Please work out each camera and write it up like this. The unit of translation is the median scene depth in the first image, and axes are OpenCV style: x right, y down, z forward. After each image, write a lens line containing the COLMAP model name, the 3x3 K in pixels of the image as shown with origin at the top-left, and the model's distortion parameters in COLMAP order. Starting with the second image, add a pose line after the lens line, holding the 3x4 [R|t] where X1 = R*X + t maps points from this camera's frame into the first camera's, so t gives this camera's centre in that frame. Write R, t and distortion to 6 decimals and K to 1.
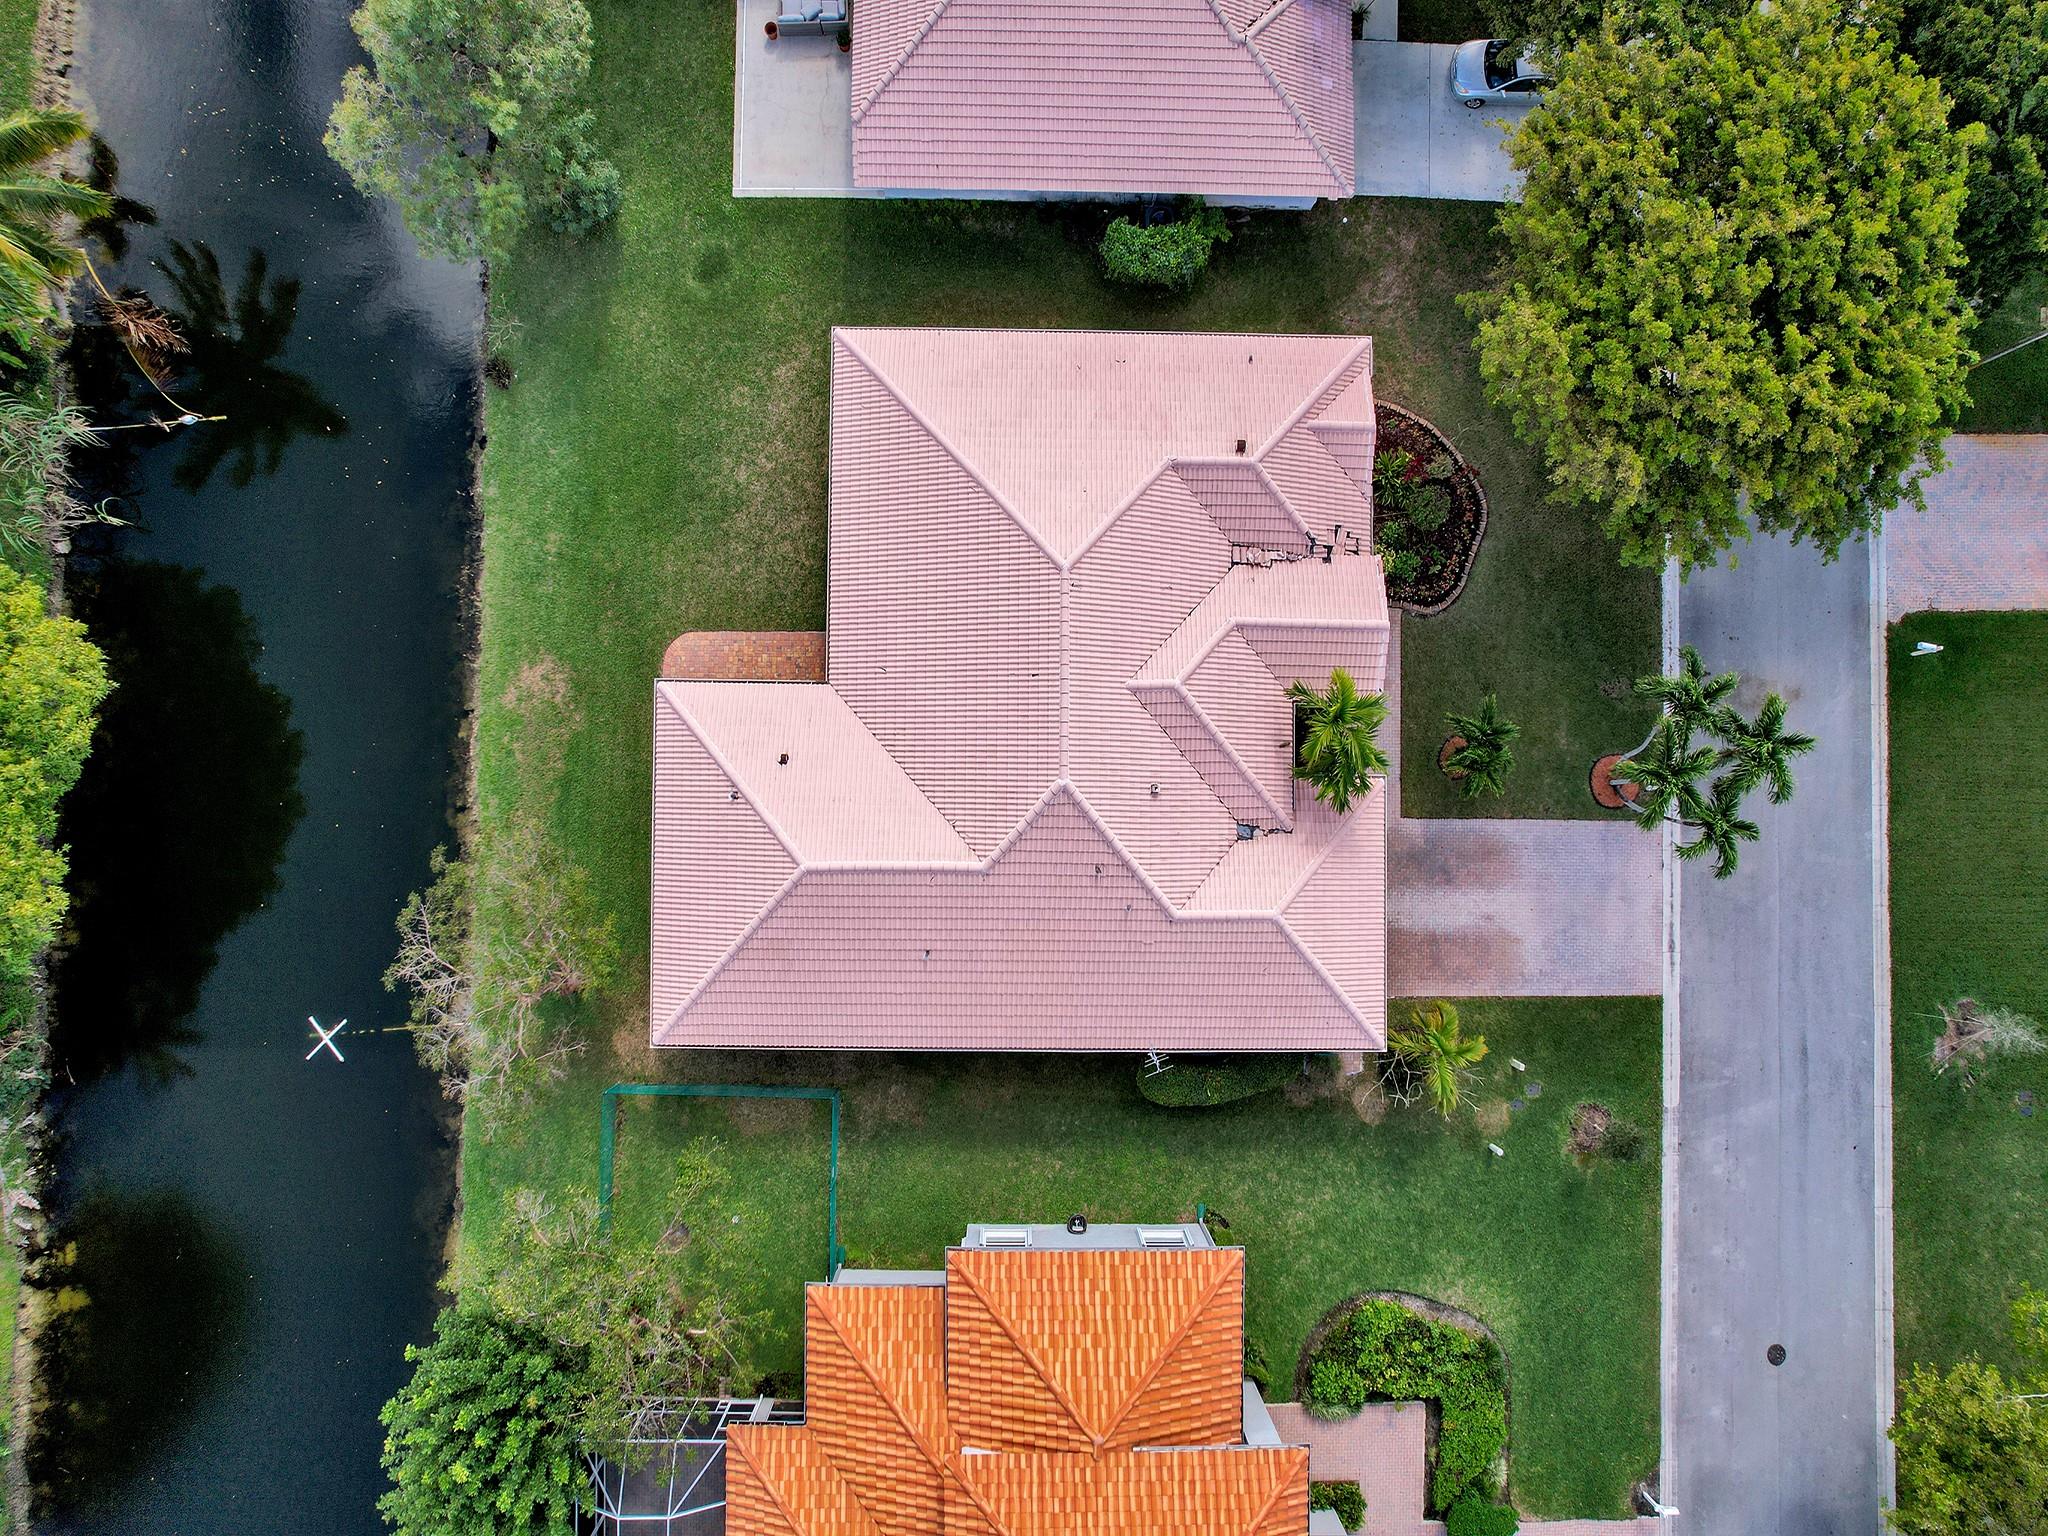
lens RADIAL K [[1456.4, 0, 1024.0], [0, 1456.4, 768.0], [0, 0, 1]] dist [-0.044115, -0.000686]
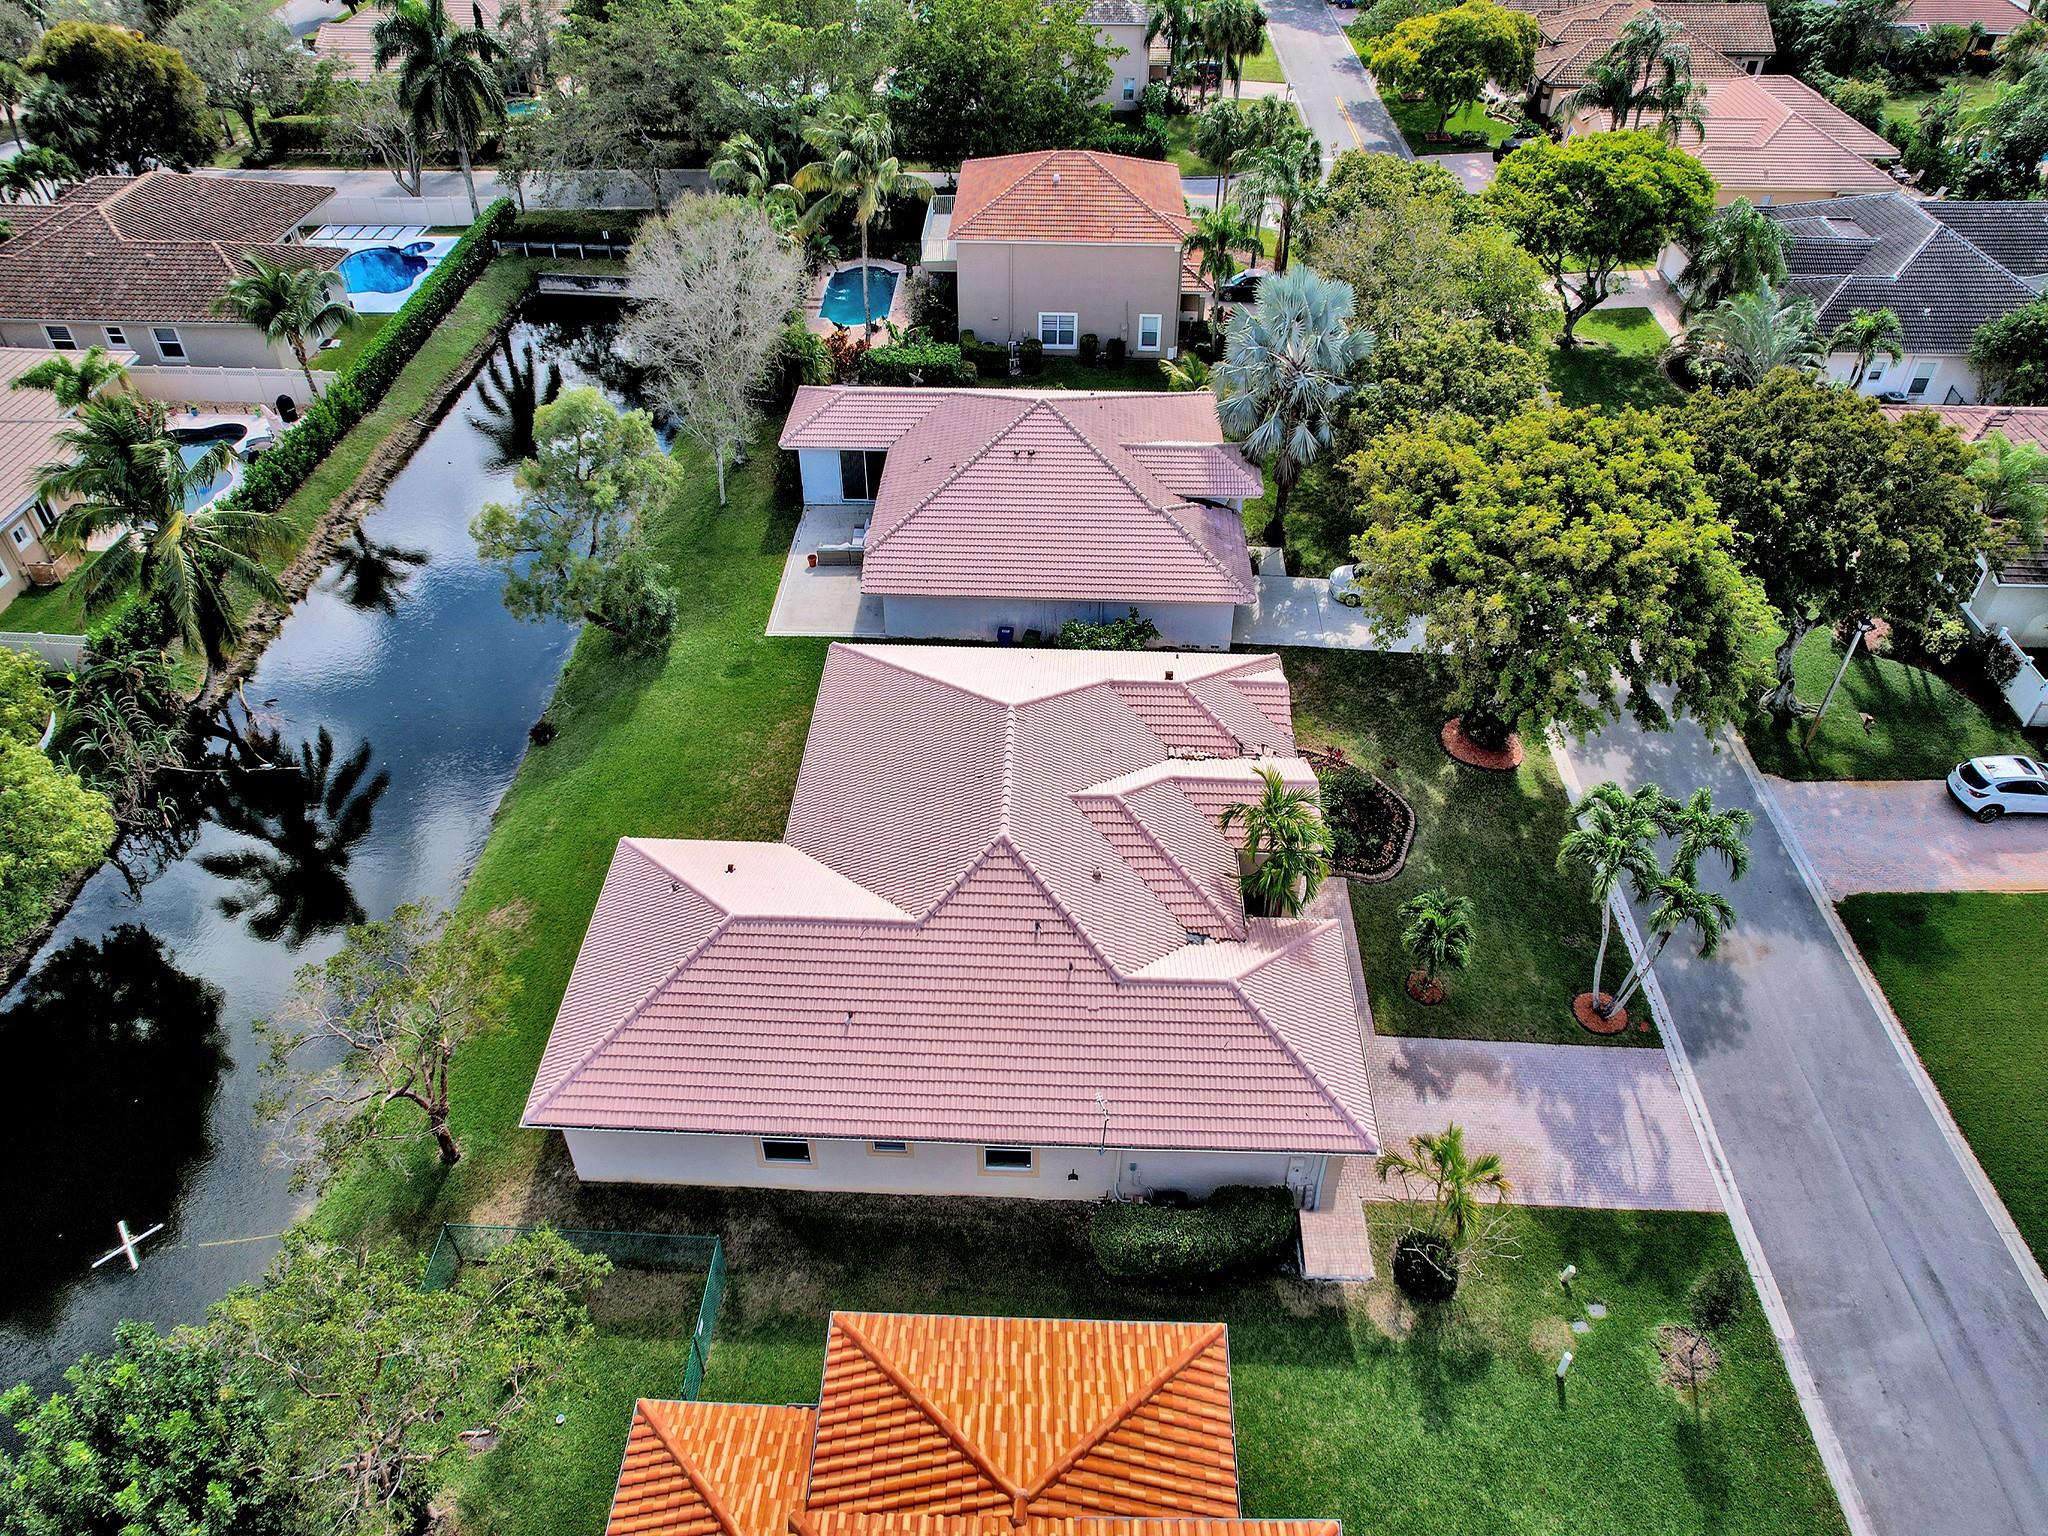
lens RADIAL K [[1459.2, 0, 1024.0], [0, 1459.2, 768.0], [0, 0, 1]] dist [-0.073302, 0.076921]
pose [[0.999613, 0.003812, -0.027549, 0.066139], [-0.023084, 0.666225, -0.745394, 0.696110], [0.015512, 0.745741, 0.666055, 0.279687]]
